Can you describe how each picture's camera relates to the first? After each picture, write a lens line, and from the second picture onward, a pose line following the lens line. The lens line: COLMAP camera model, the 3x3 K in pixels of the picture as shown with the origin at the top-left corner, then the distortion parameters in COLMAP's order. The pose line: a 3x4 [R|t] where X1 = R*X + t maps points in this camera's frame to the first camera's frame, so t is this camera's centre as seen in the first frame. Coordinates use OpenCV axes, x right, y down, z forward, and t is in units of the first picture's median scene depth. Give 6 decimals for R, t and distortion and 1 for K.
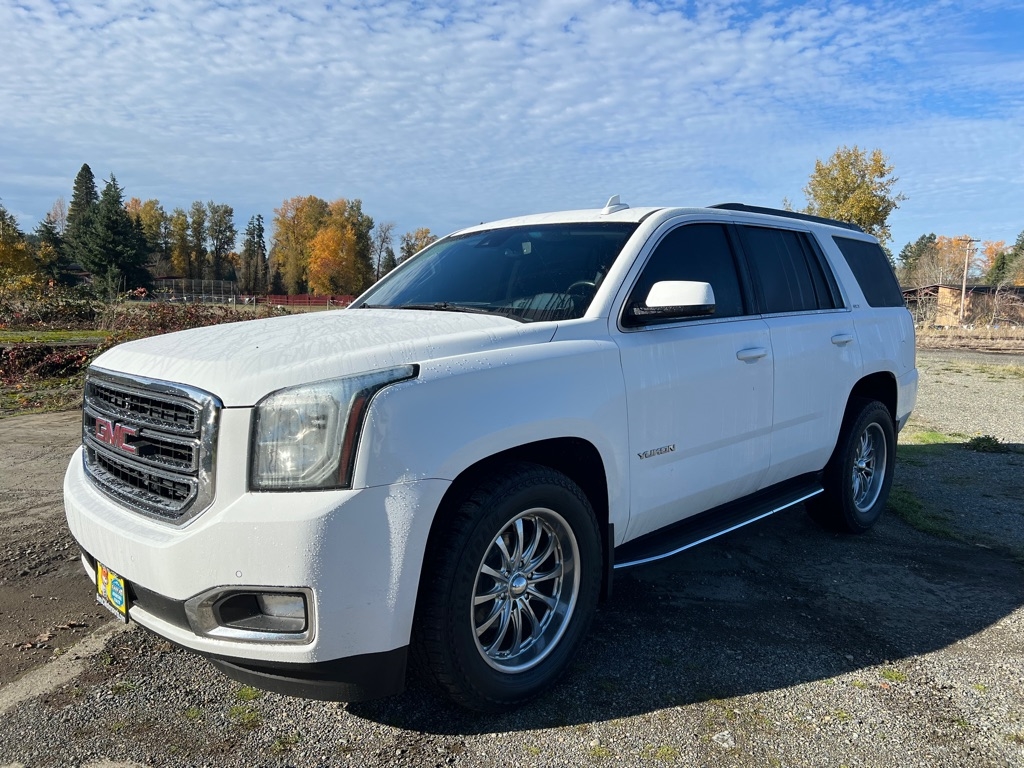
lens RADIAL K [[801.6, 0, 518.5], [0, 801.6, 378.4], [0, 0, 1]] dist [0.049488, -0.058970]
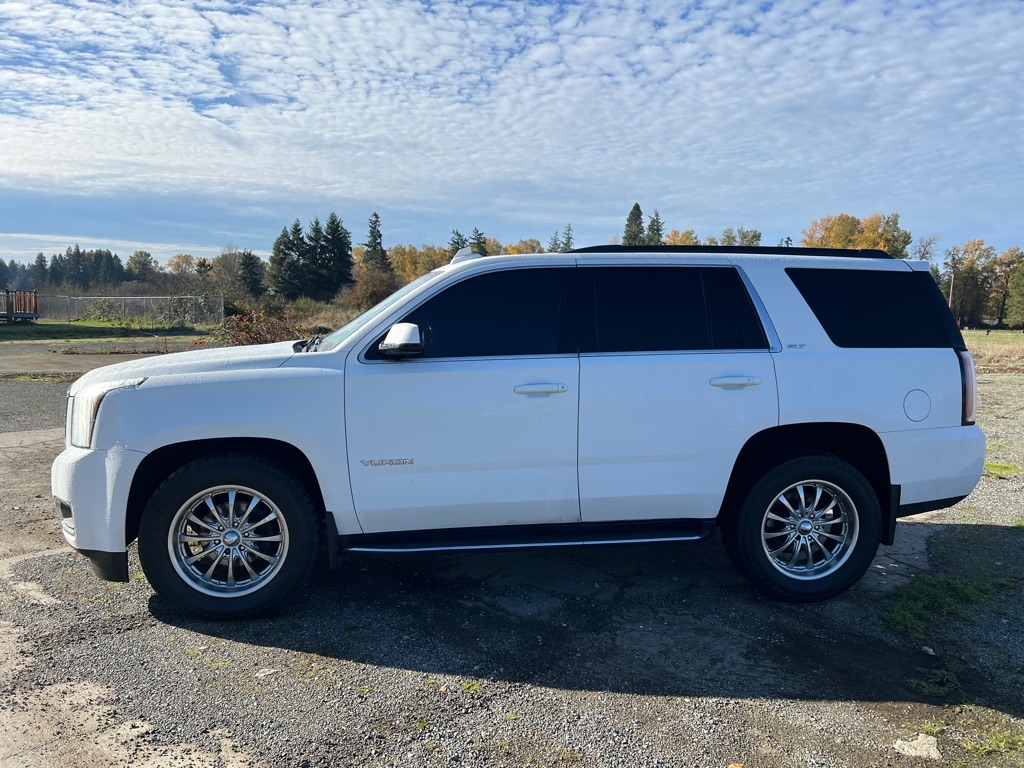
lens RADIAL K [[801.6, 0, 510.5], [0, 801.6, 379.9], [0, 0, 1]] dist [0.049488, -0.058970]
pose [[0.778103, 0.050780, -0.626081, 0.777900], [-0.065609, 0.997845, -0.000606, -0.032496], [0.624701, 0.041548, 0.779758, 0.115371]]
